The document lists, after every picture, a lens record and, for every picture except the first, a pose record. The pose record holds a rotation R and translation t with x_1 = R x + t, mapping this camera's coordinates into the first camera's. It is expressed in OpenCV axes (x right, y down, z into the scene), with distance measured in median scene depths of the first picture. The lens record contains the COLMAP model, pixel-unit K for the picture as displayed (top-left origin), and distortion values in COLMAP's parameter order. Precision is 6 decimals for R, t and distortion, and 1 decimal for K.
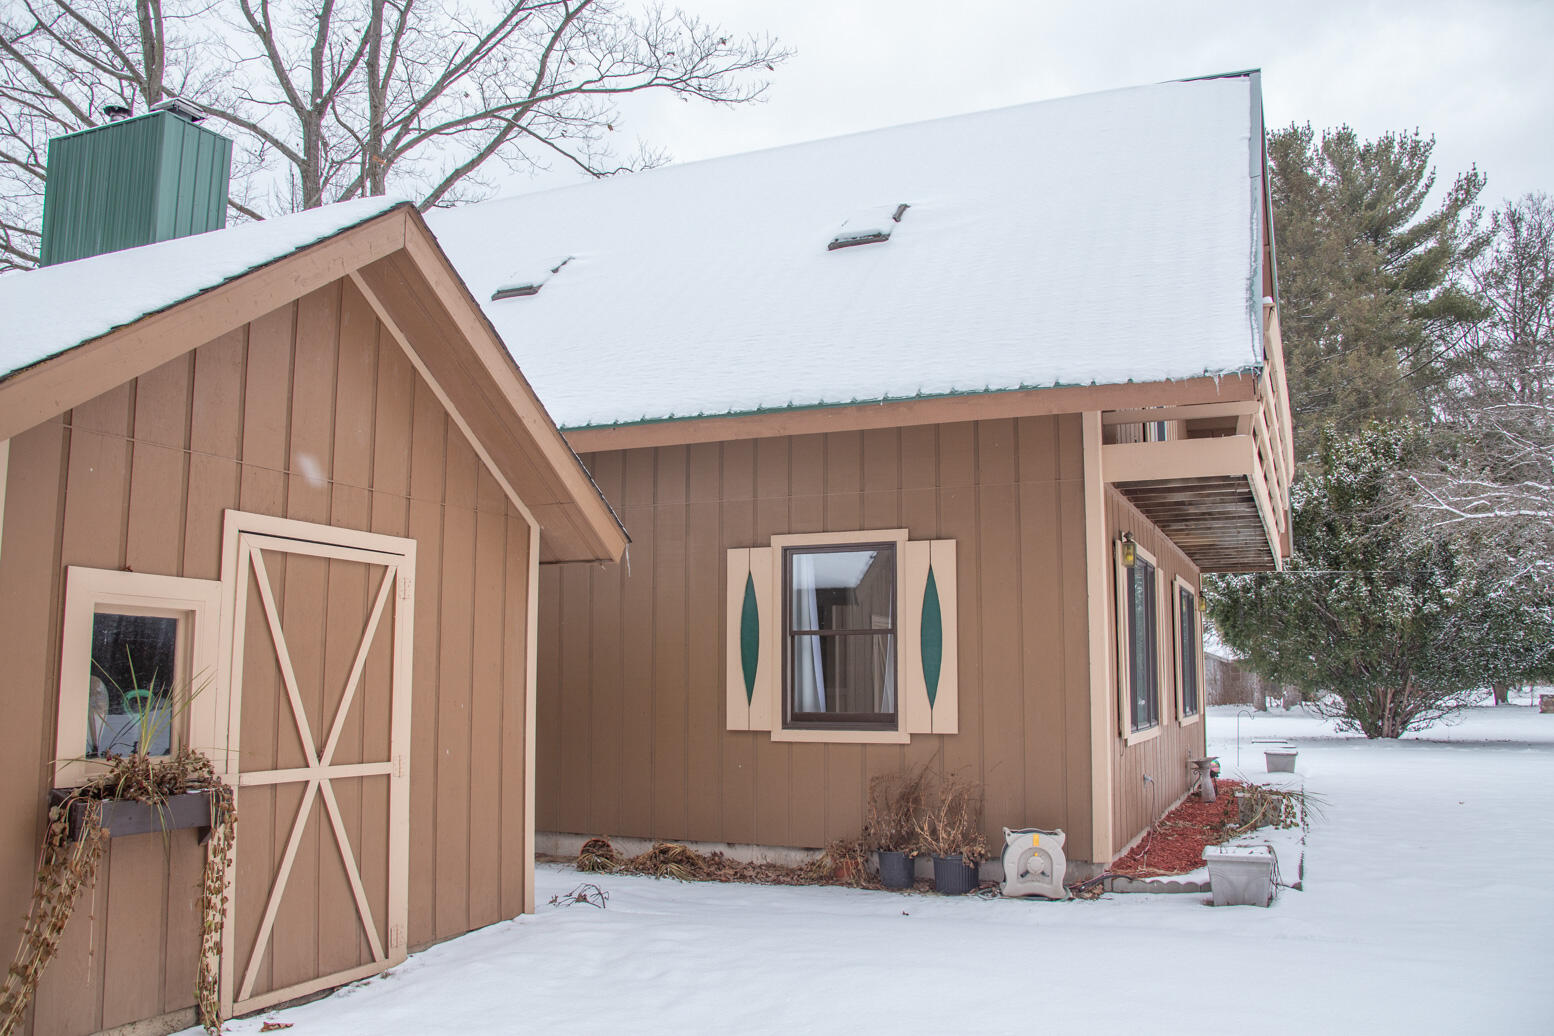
lens RADIAL K [[1266.3, 0, 777.0], [0, 1266.3, 518.0], [0, 0, 1]] dist [-0.103155, 0.007194]
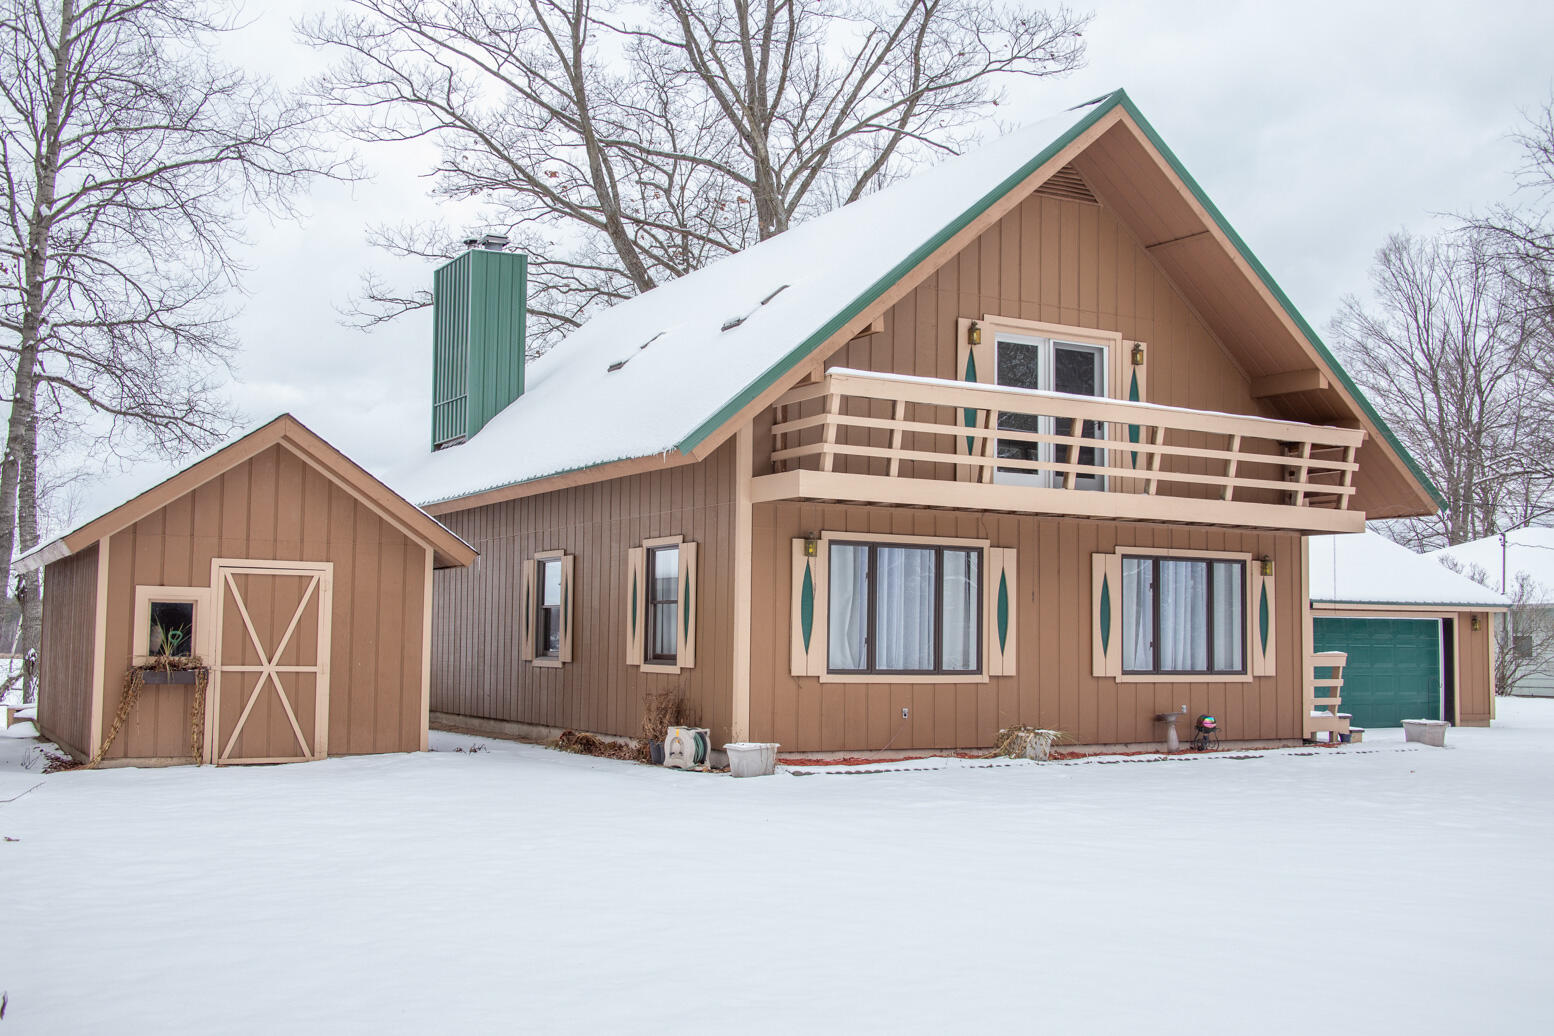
lens RADIAL K [[1692.5, 0, 777.0], [0, 1692.5, 518.0], [0, 0, 1]] dist [-0.013173, -0.016984]
pose [[0.777133, -0.034365, -0.628397, 2.093870], [0.066226, 0.997430, 0.027354, -0.085995], [0.625842, -0.062874, 0.777411, -0.738558]]
